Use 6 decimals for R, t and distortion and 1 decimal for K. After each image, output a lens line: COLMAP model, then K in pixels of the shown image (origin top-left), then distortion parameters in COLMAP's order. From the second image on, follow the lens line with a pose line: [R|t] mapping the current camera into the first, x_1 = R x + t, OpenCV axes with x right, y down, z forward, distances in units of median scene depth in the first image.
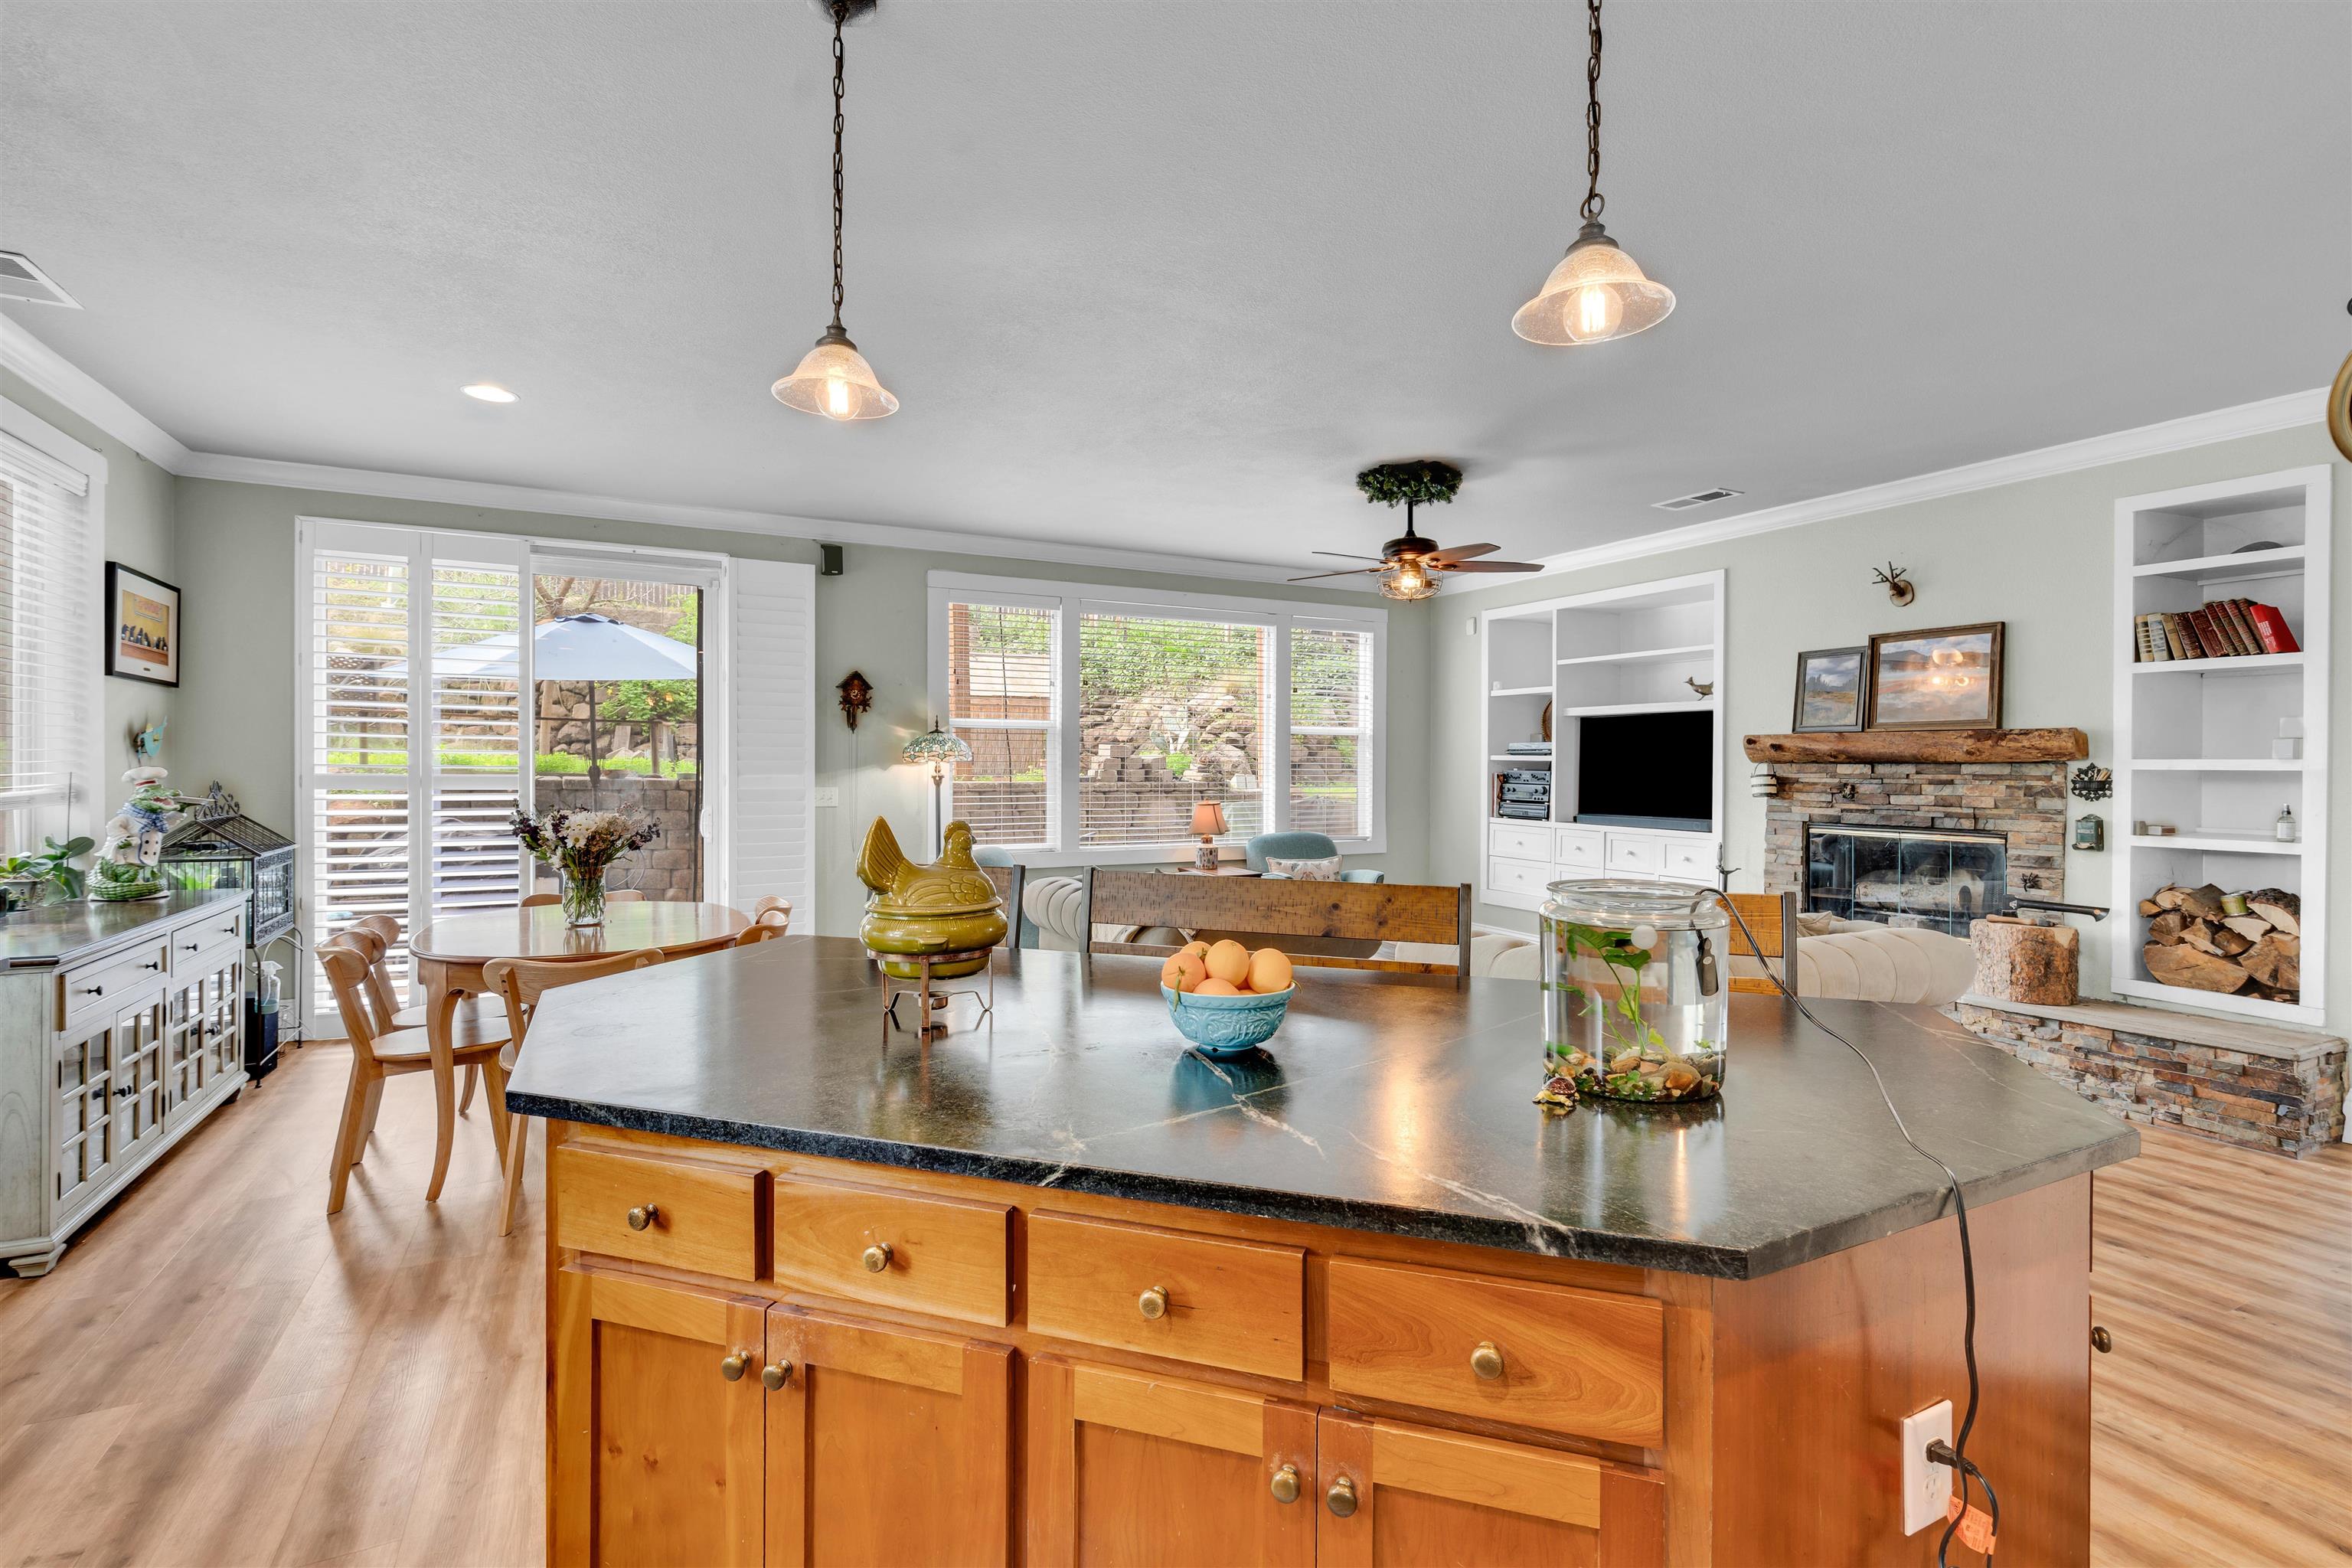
lens RADIAL K [[1090.5, 0, 1169.1], [0, 1090.5, 780.0], [0, 0, 1]] dist [-0.004504, 0.001924]
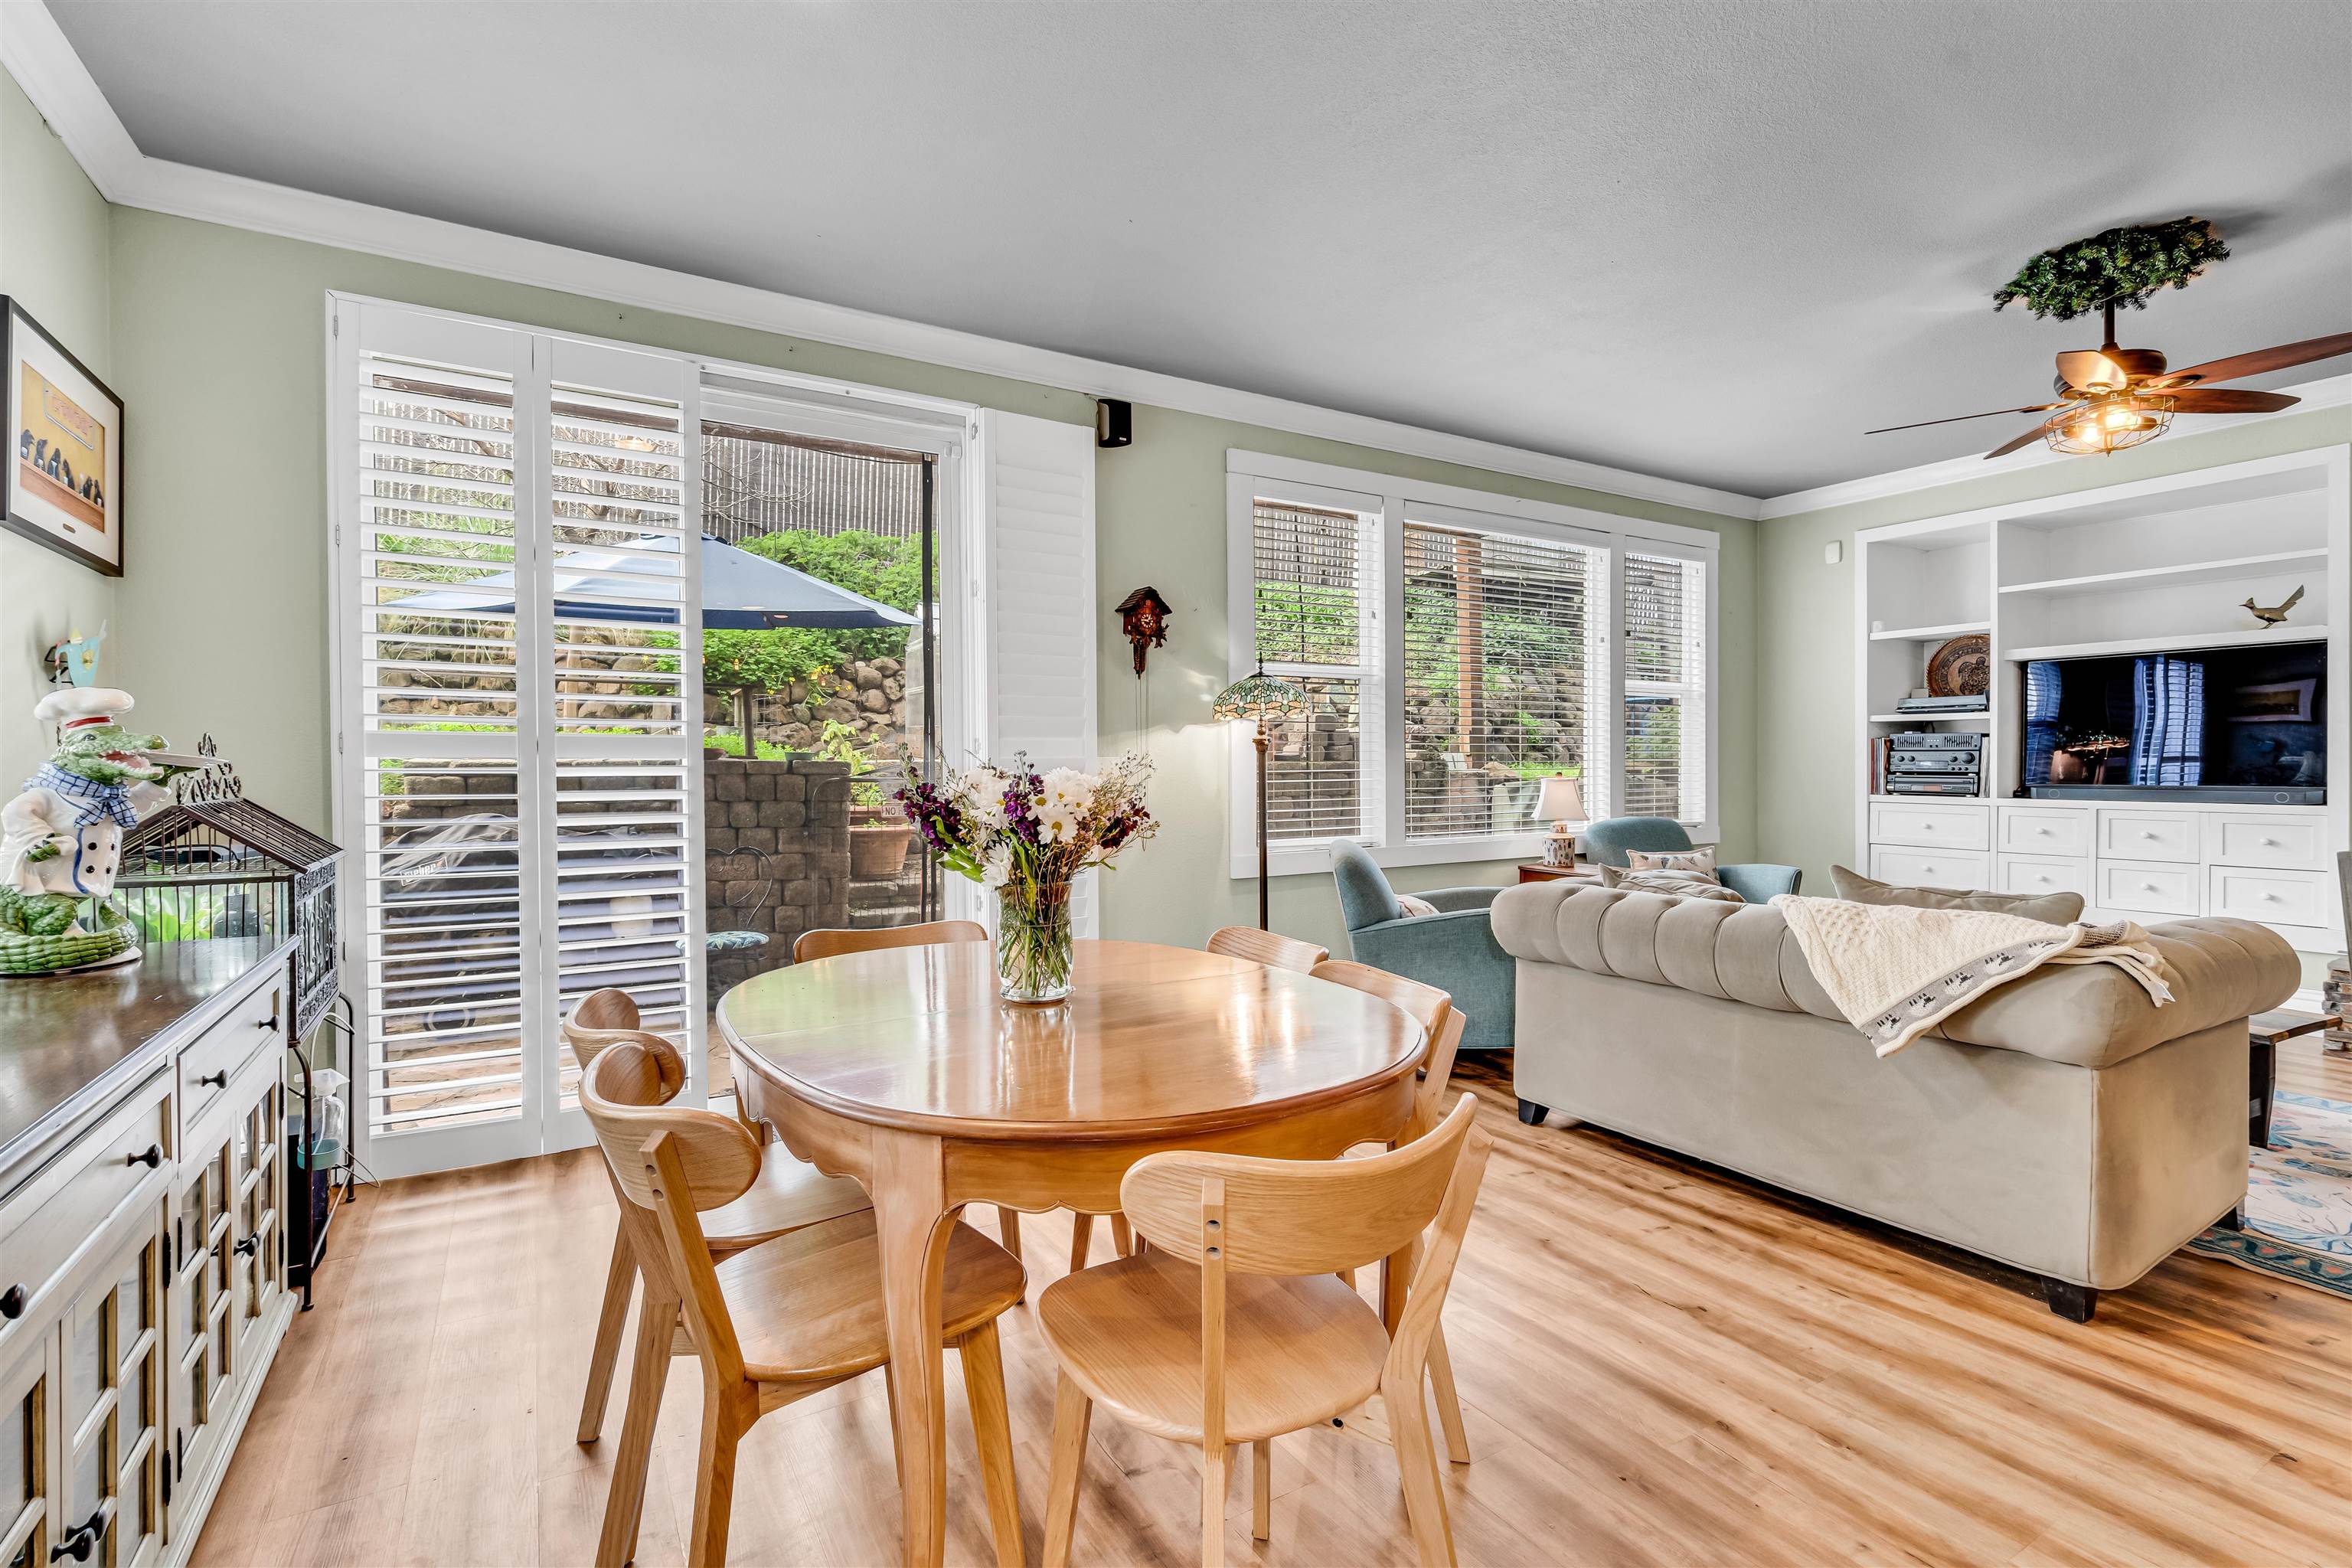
lens RADIAL K [[1090.5, 0, 1170.5], [0, 1090.5, 777.0], [0, 0, 1]] dist [-0.004504, 0.001924]
pose [[0.997749, -0.011488, 0.066064, -0.366546], [0.011653, 0.999930, -0.002109, 0.024480], [-0.066035, 0.002874, 0.997813, 0.362357]]
